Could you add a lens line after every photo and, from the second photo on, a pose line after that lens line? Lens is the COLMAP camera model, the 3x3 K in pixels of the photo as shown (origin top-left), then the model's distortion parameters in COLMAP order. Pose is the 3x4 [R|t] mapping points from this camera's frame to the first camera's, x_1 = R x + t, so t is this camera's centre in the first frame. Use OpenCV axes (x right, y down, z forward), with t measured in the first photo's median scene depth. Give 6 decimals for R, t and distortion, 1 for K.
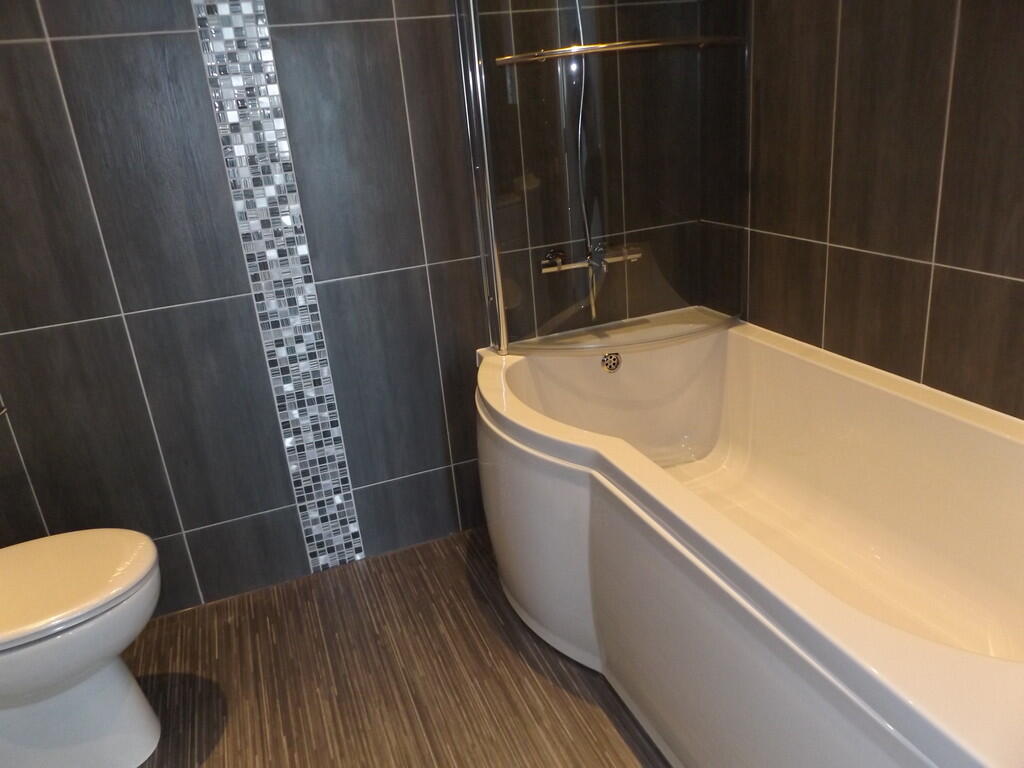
lens RADIAL K [[757.8, 0, 512.0], [0, 757.8, 384.0], [0, 0, 1]] dist [-0.006895, -0.000193]
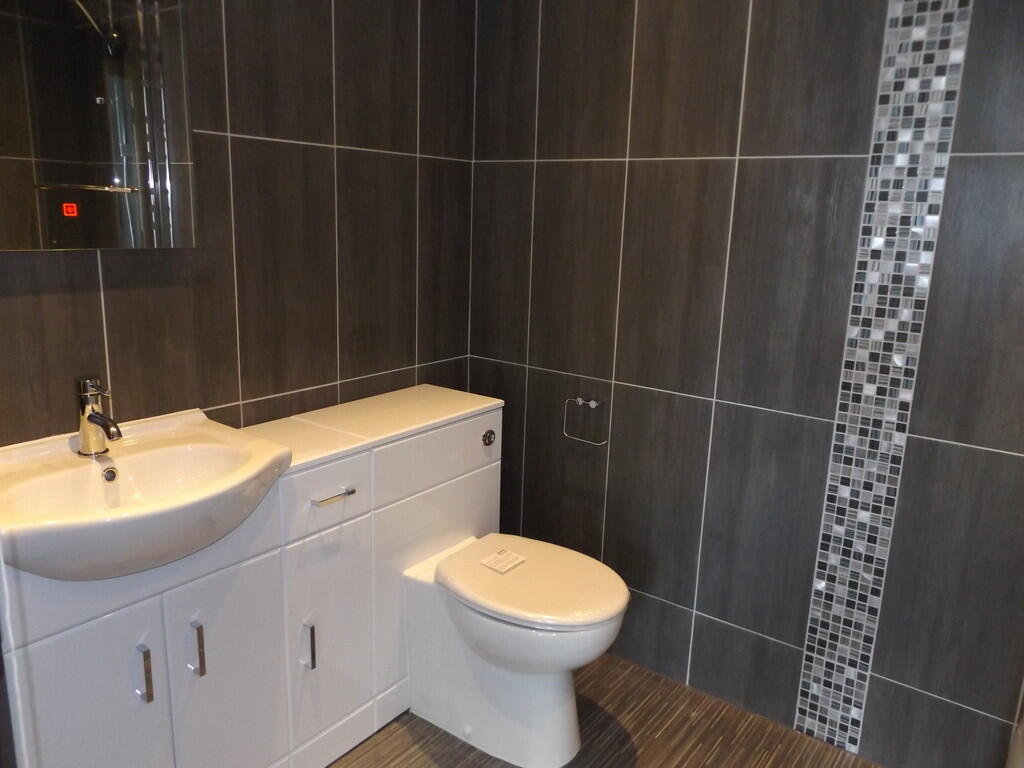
lens RADIAL K [[757.8, 0, 512.0], [0, 757.8, 384.0], [0, 0, 1]] dist [-0.006895, -0.000193]
pose [[0.517985, 0.289080, -0.805061, 0.184733], [-0.370988, 0.923961, 0.093077, -0.097489], [0.770752, 0.250455, 0.585844, 0.122911]]
